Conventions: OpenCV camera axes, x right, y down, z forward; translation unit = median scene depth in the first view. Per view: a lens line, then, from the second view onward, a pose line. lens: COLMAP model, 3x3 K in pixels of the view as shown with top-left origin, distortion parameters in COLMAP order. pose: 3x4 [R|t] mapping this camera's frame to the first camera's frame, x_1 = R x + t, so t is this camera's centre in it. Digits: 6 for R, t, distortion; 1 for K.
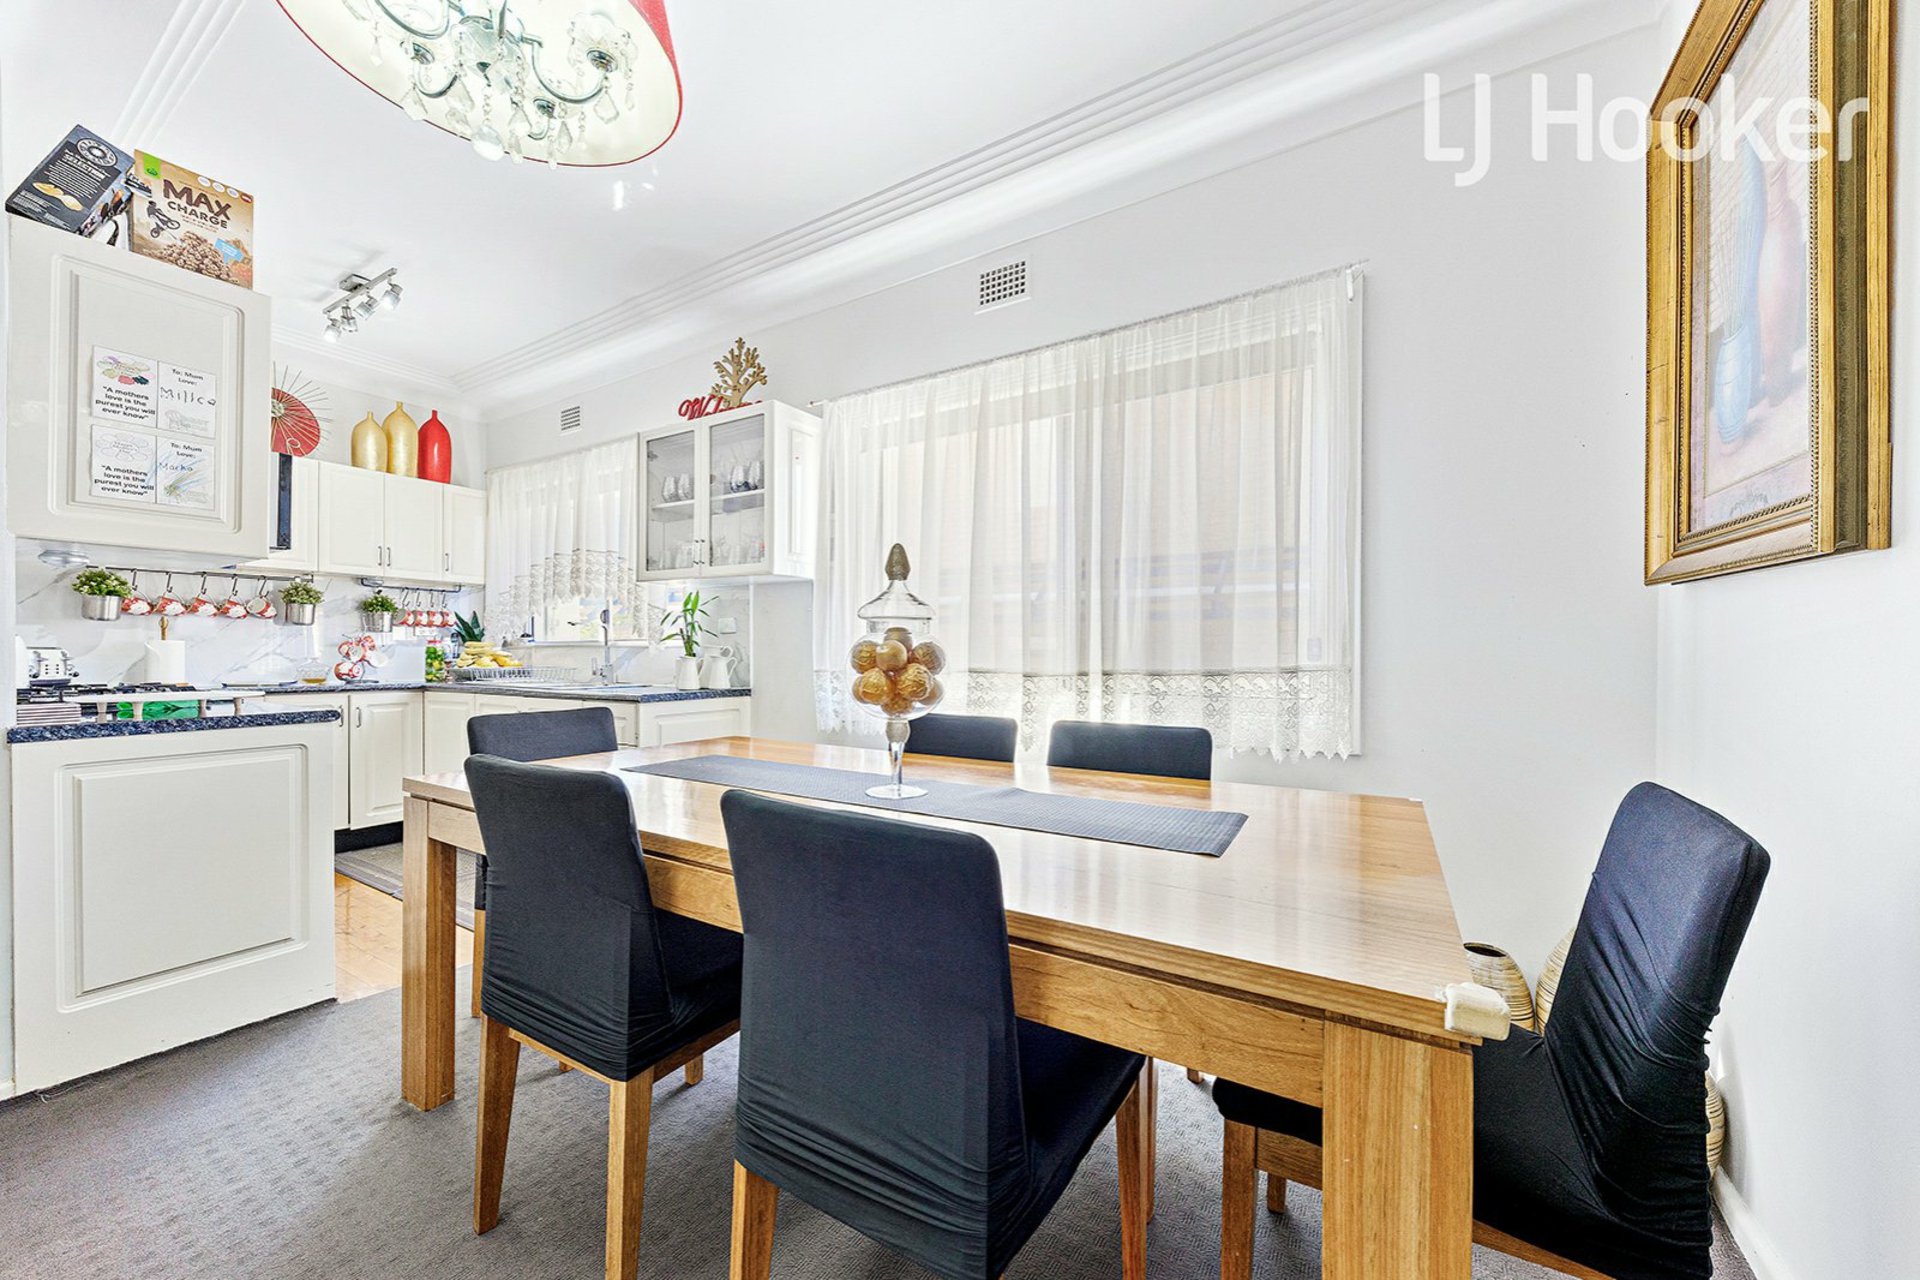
lens RADIAL K [[701.2, 0, 969.9], [0, 701.2, 647.3], [0, 0, 1]] dist [0.000894, 0.000084]
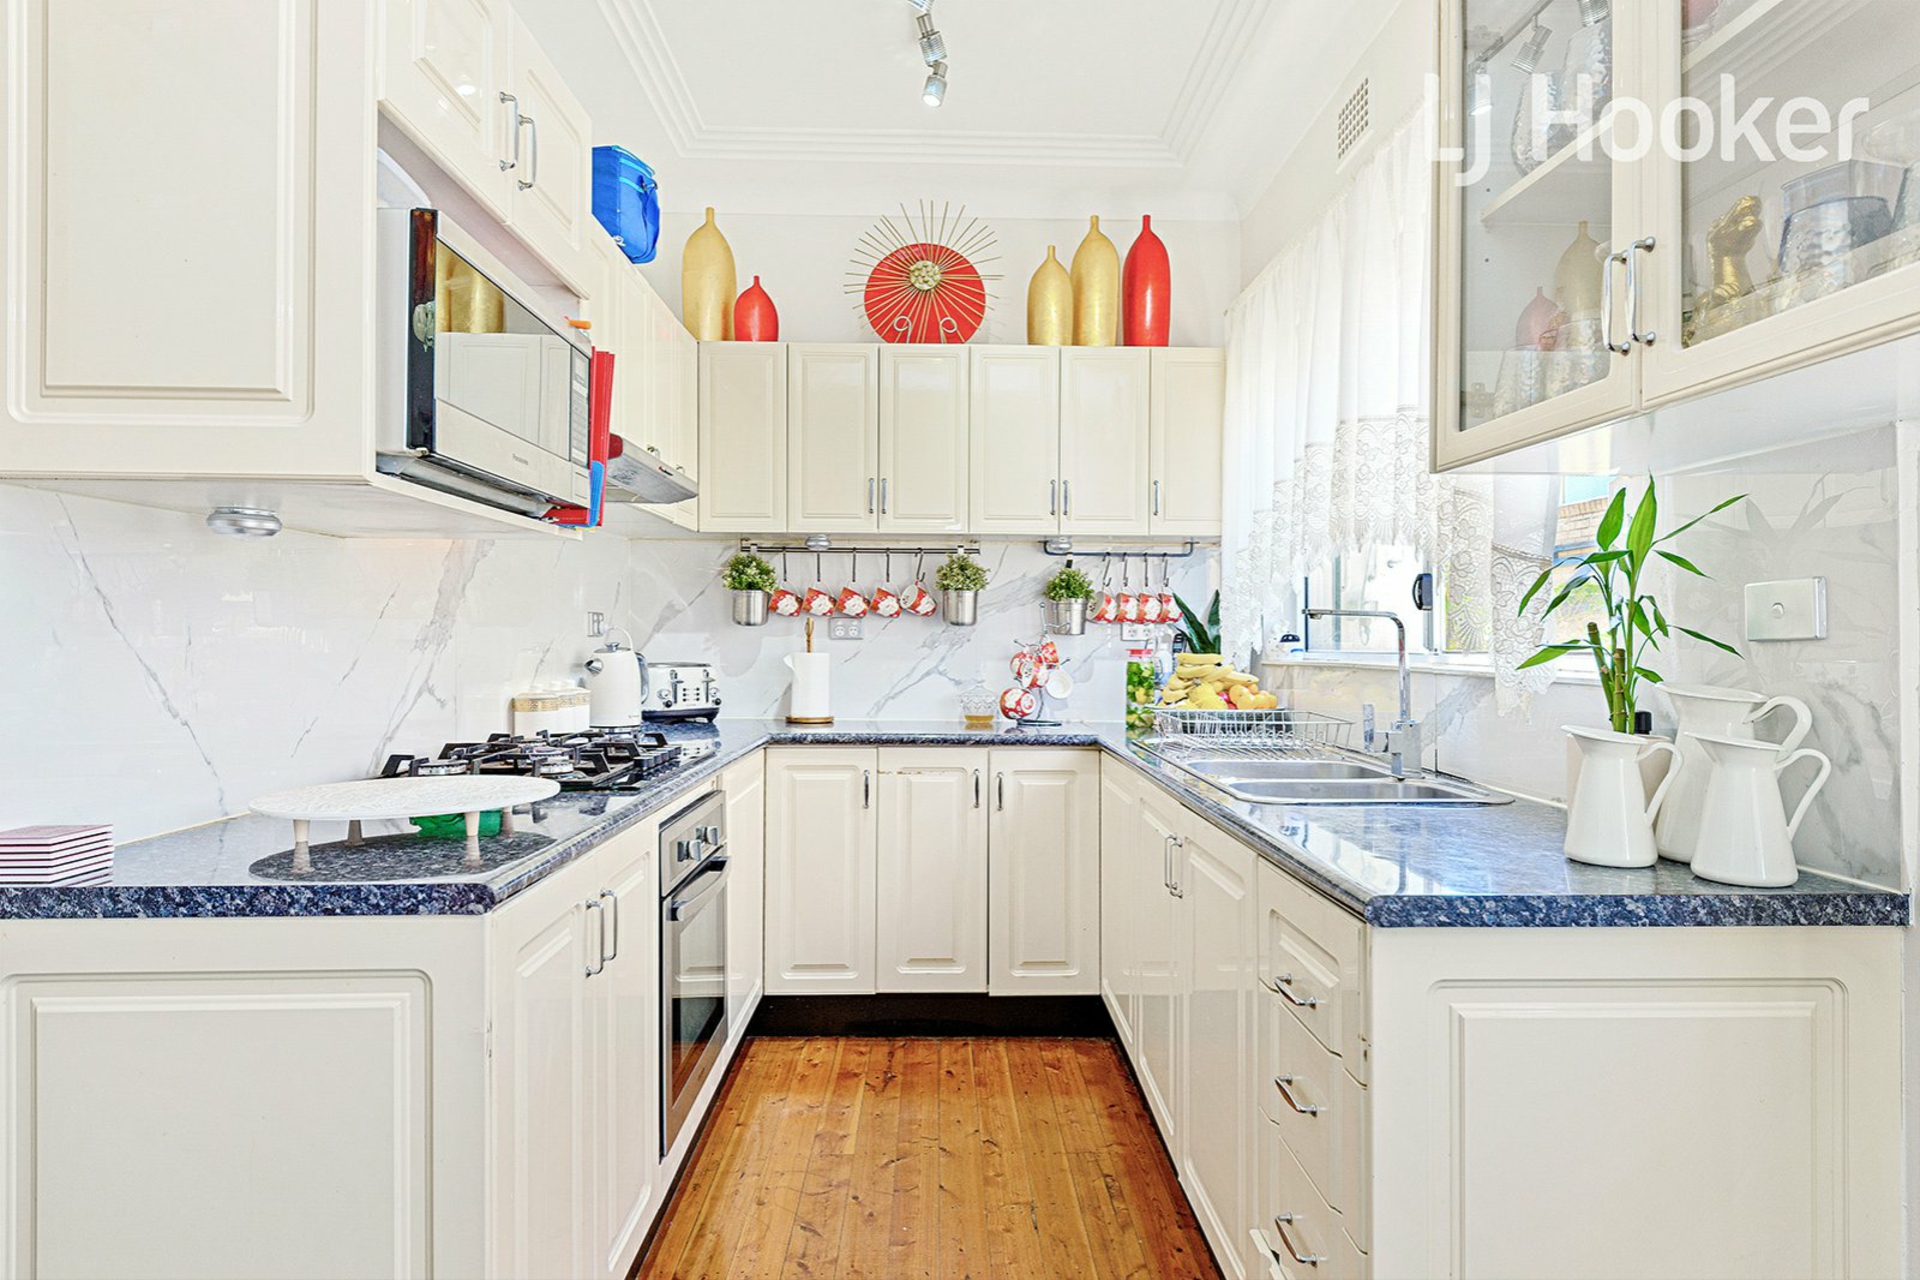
lens RADIAL K [[1103.9, 0, 967.0], [0, 1103.9, 643.6], [0, 0, 1]] dist [-0.000471, 0.000343]
pose [[0.552068, 0.000103, -0.833799, -0.163756], [0.003233, 0.999992, 0.002264, -0.018762], [0.833793, -0.003945, 0.552063, 0.495003]]
